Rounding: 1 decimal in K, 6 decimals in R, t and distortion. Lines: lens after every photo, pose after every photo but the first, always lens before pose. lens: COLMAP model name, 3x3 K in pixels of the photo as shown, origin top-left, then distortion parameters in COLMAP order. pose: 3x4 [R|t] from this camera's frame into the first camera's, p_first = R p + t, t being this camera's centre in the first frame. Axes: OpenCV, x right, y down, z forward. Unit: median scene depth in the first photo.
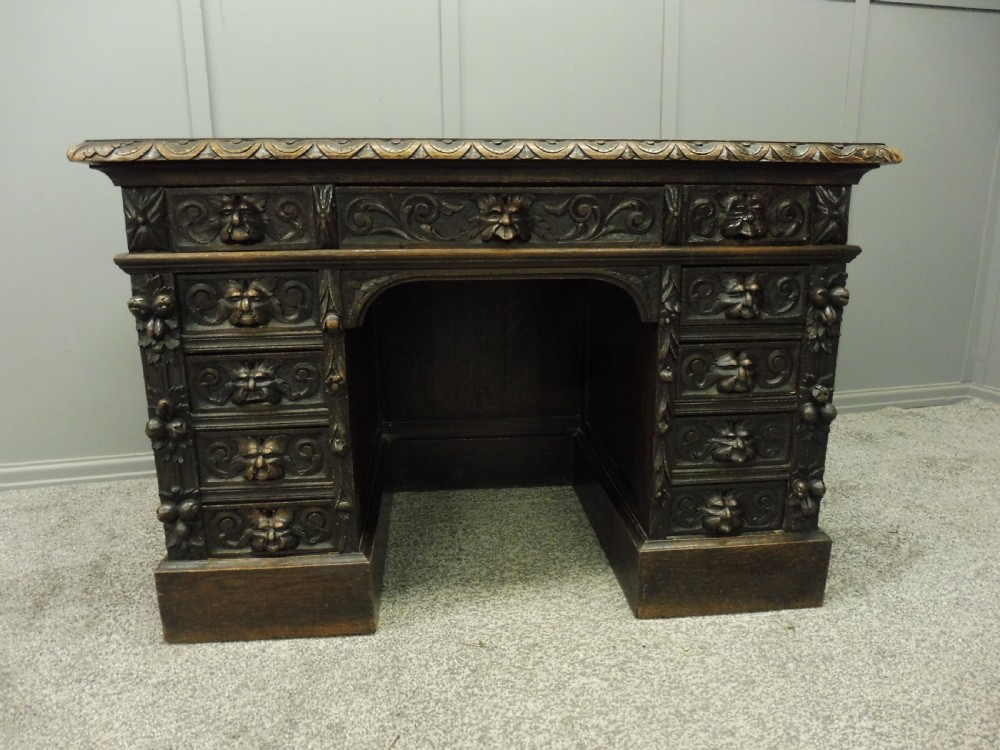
lens RADIAL K [[723.3, 0, 503.6], [0, 723.3, 378.6], [0, 0, 1]] dist [-0.059307, 0.035262]
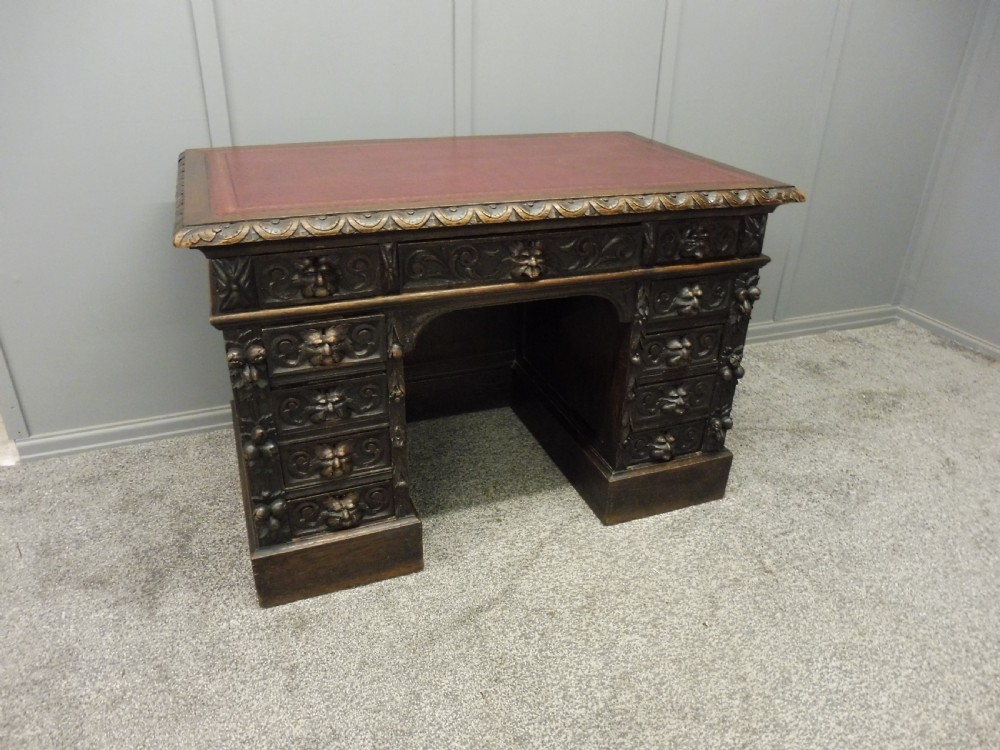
lens RADIAL K [[716.7, 0, 499.5], [0, 716.7, 375.3], [0, 0, 1]] dist [-0.027232, 0.000533]
pose [[0.961249, -0.096942, 0.258074, -0.369687], [0.034291, 0.970908, 0.236985, -0.306249], [-0.273540, -0.218952, 0.936609, -0.184064]]
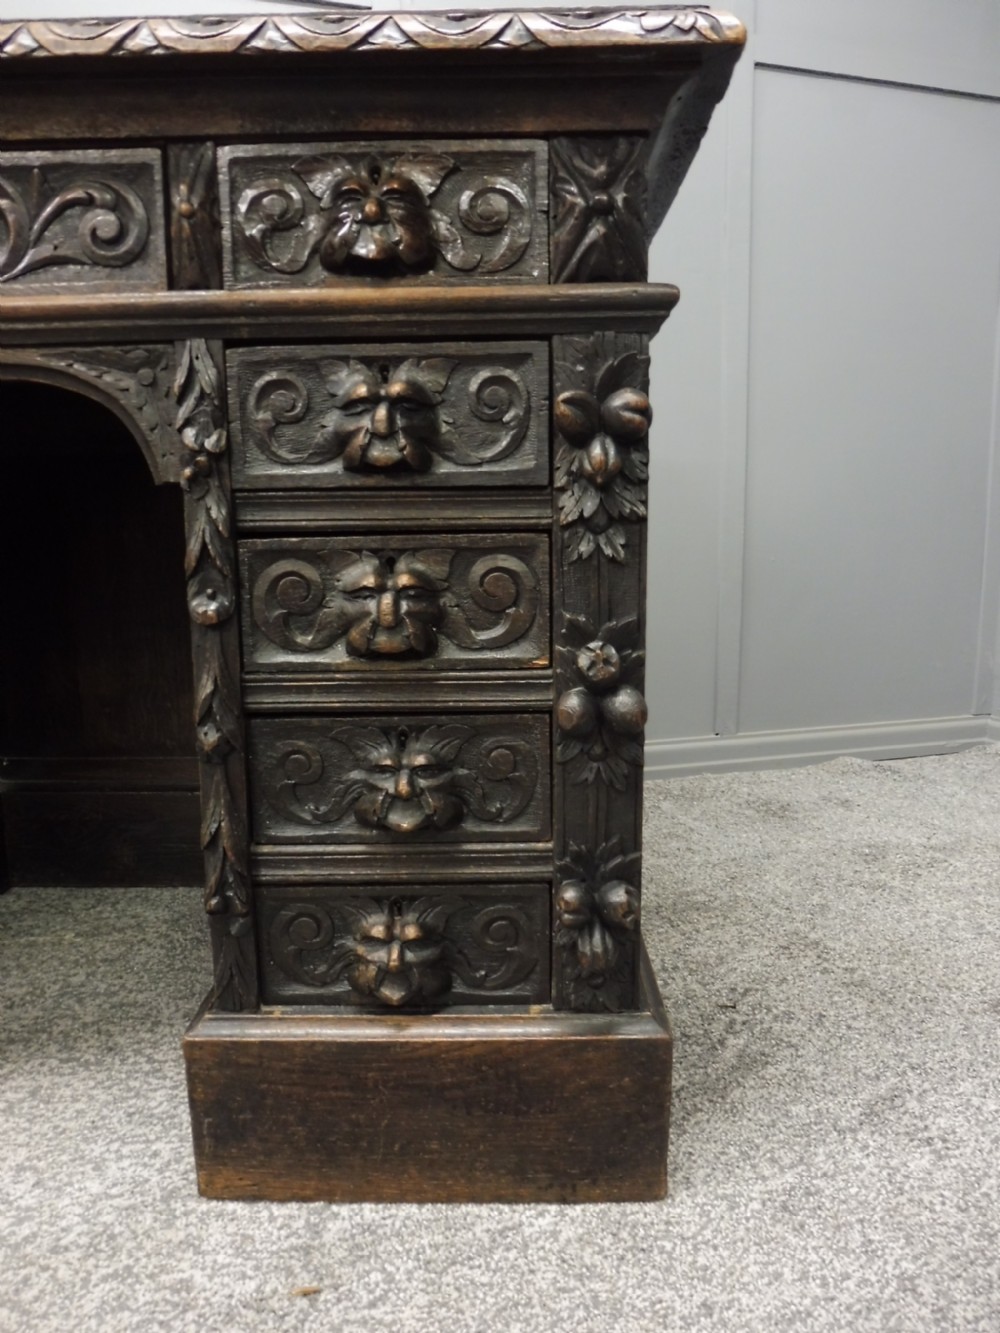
lens RADIAL K [[972.0, 0, 497.8], [0, 972.0, 670.0], [0, 0, 1]] dist [-0.048344, 0.001289]
pose [[0.994733, 0.008571, -0.102136, 0.458915], [-0.017100, 0.996409, -0.082926, 0.074076], [0.101059, 0.084236, 0.991308, 0.478101]]
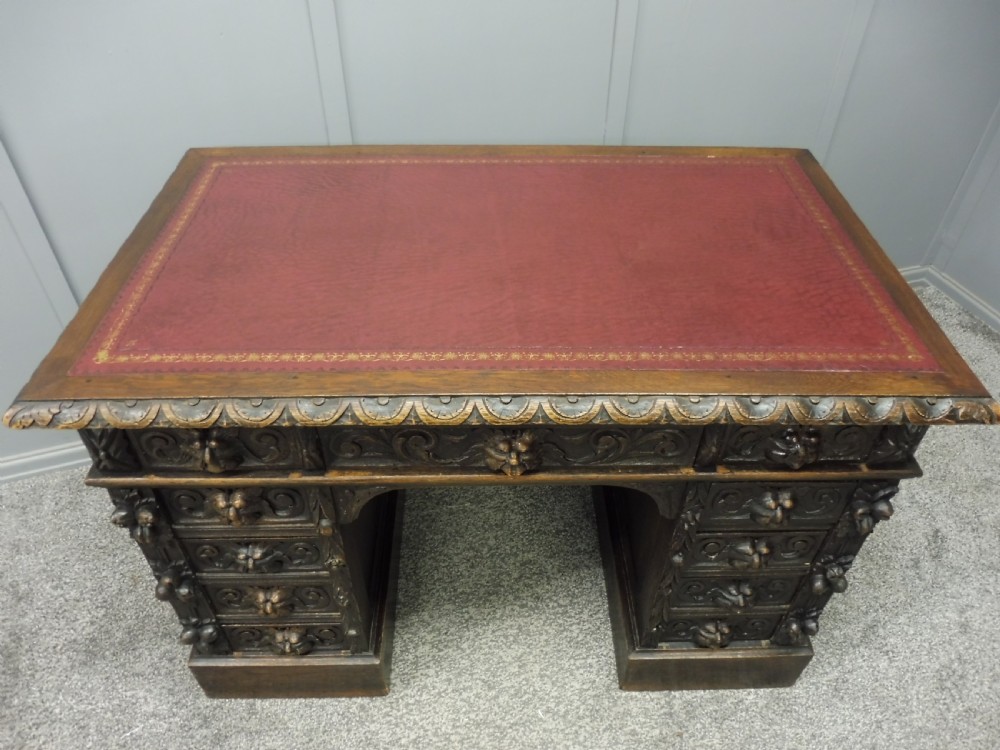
lens RADIAL K [[729.2, 0, 505.1], [0, 729.2, 386.0], [0, 0, 1]] dist [-0.048344, 0.001289]
pose [[0.997531, 0.062530, -0.031973, 0.014295], [-0.039627, 0.877005, 0.478845, -0.674474], [0.057983, -0.476395, 0.877317, 0.253374]]
